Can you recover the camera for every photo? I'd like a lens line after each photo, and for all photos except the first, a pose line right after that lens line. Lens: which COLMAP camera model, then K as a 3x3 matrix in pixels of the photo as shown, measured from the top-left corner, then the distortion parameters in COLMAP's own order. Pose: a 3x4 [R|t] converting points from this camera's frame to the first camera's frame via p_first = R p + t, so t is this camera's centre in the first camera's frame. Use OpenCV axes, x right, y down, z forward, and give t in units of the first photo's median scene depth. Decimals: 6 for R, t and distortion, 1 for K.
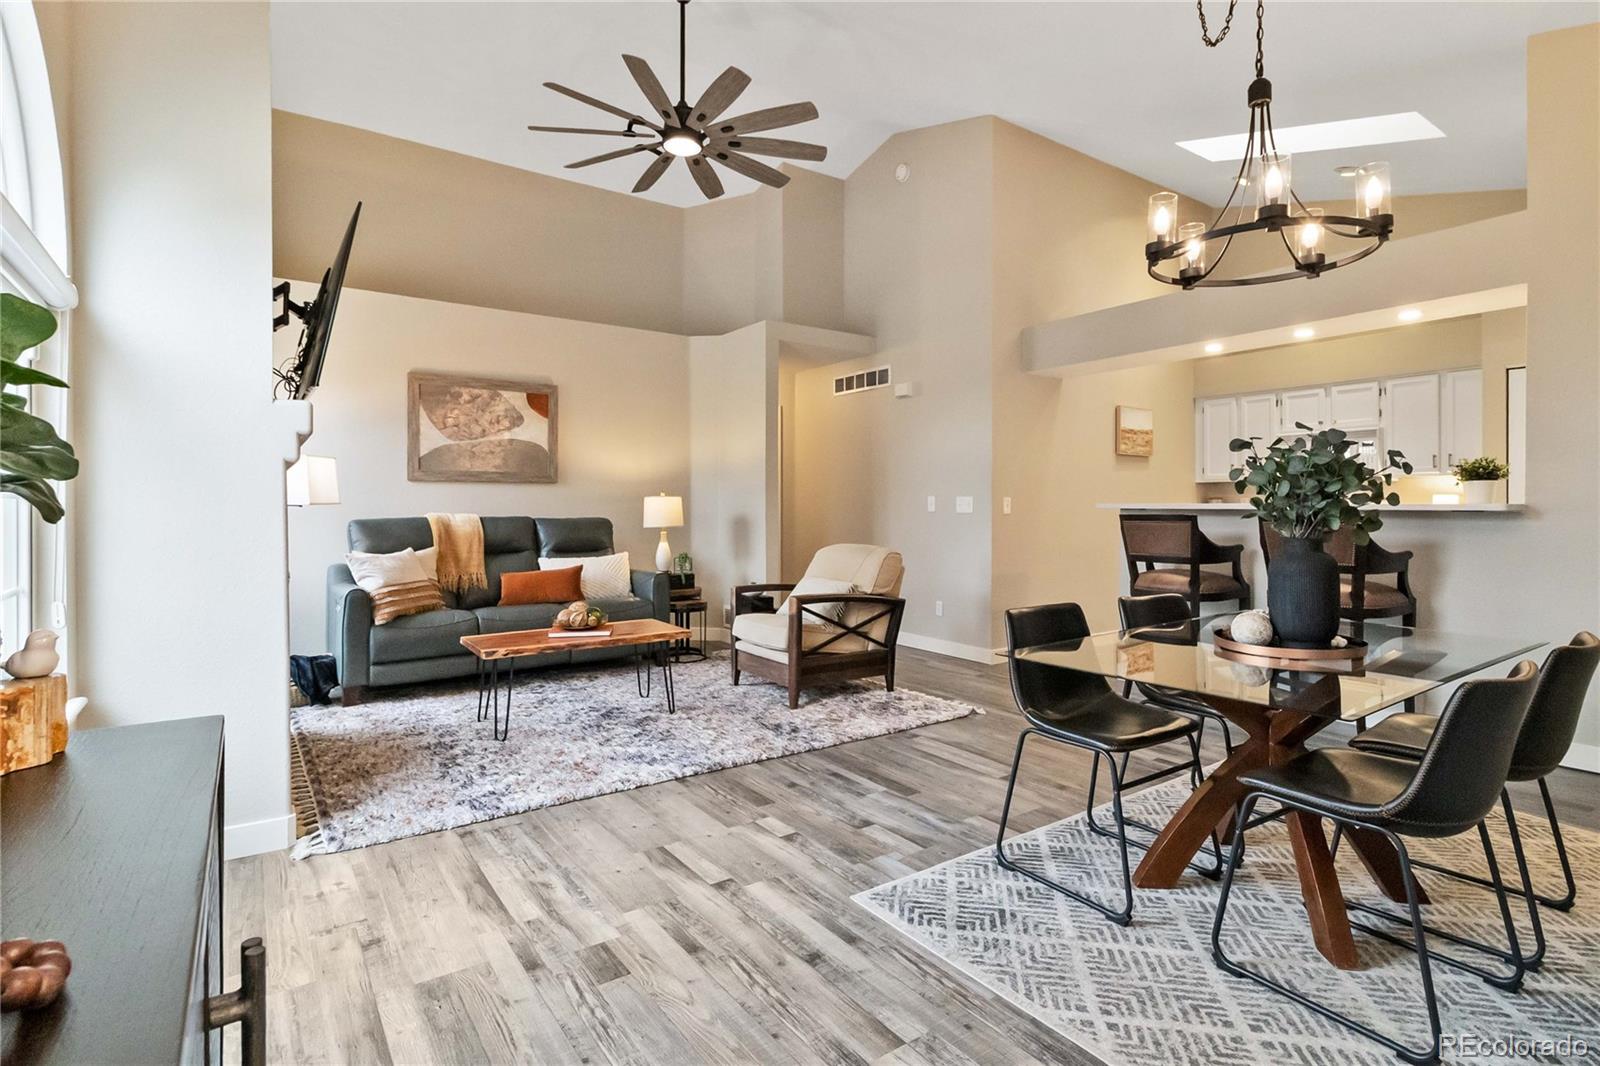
lens RADIAL K [[800.7, 0, 860.0], [0, 800.7, 509.3], [0, 0, 1]] dist [0.054498, 0.000025]
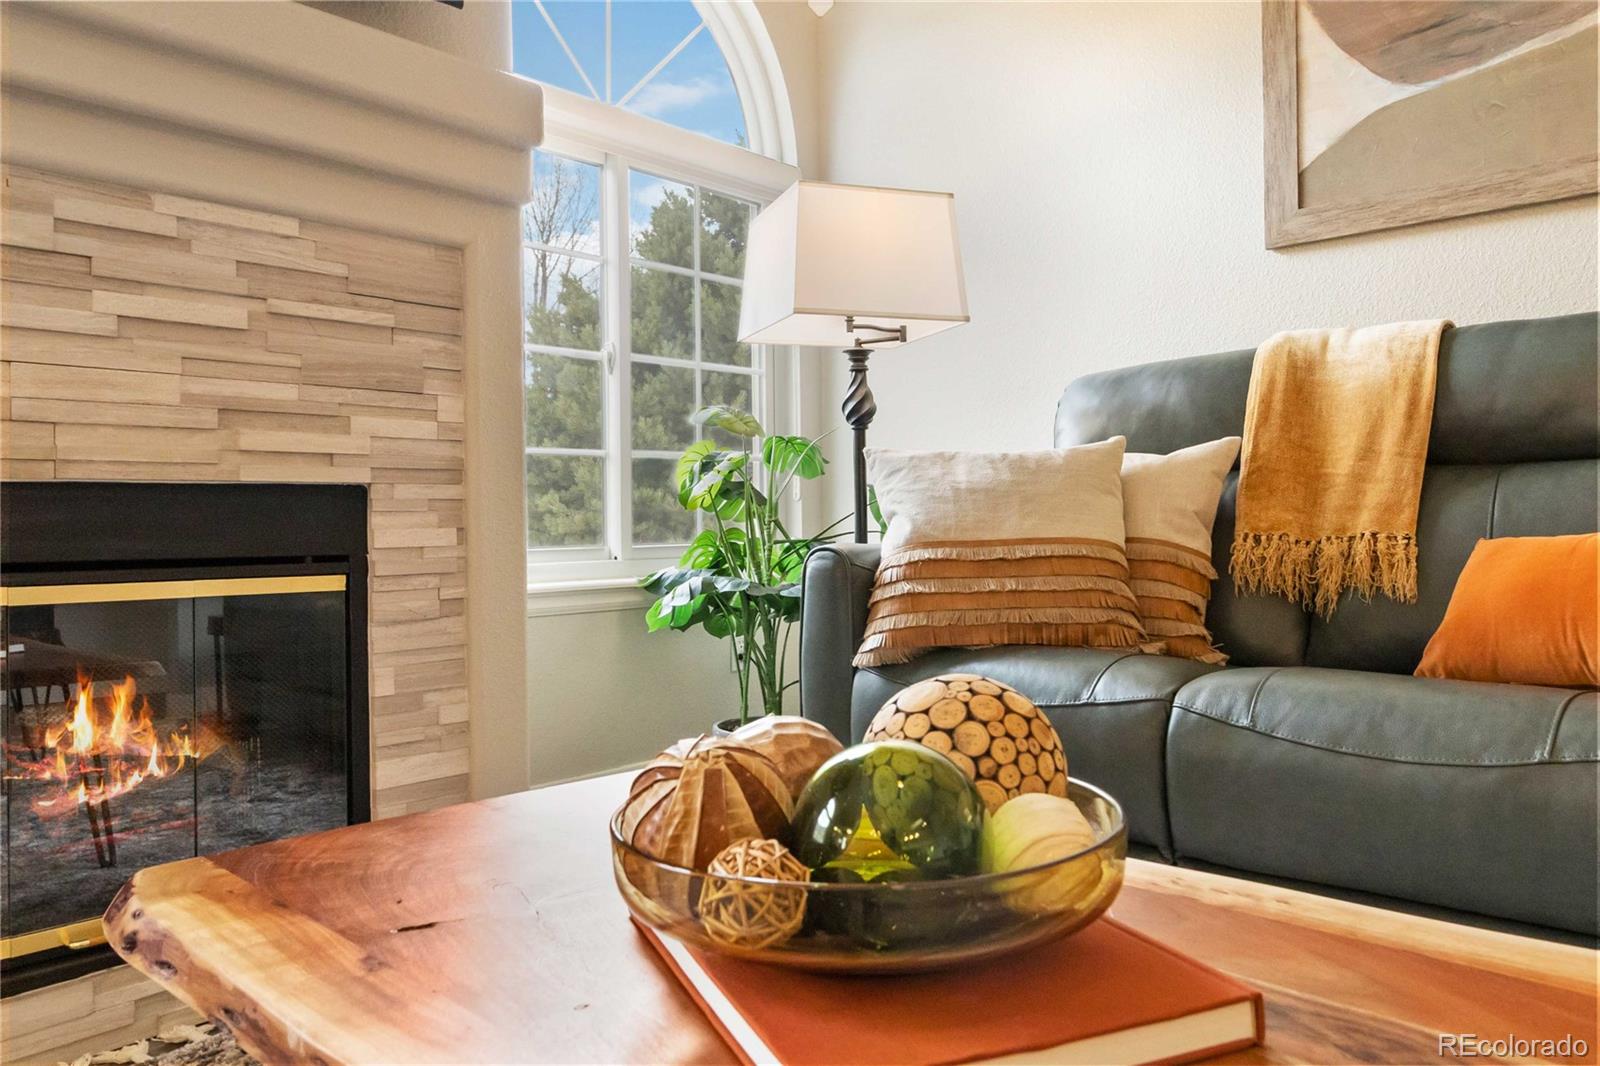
lens RADIAL K [[1099.0, 0, 734.1], [0, 1099.0, 528.7], [0, 0, 1]] dist [0.005441, -0.002019]
pose [[0.143257, 0.003310, -0.989680, -0.157832], [0.010891, 0.999929, 0.004921, 0.072907], [0.989626, -0.011483, 0.143210, 0.748674]]
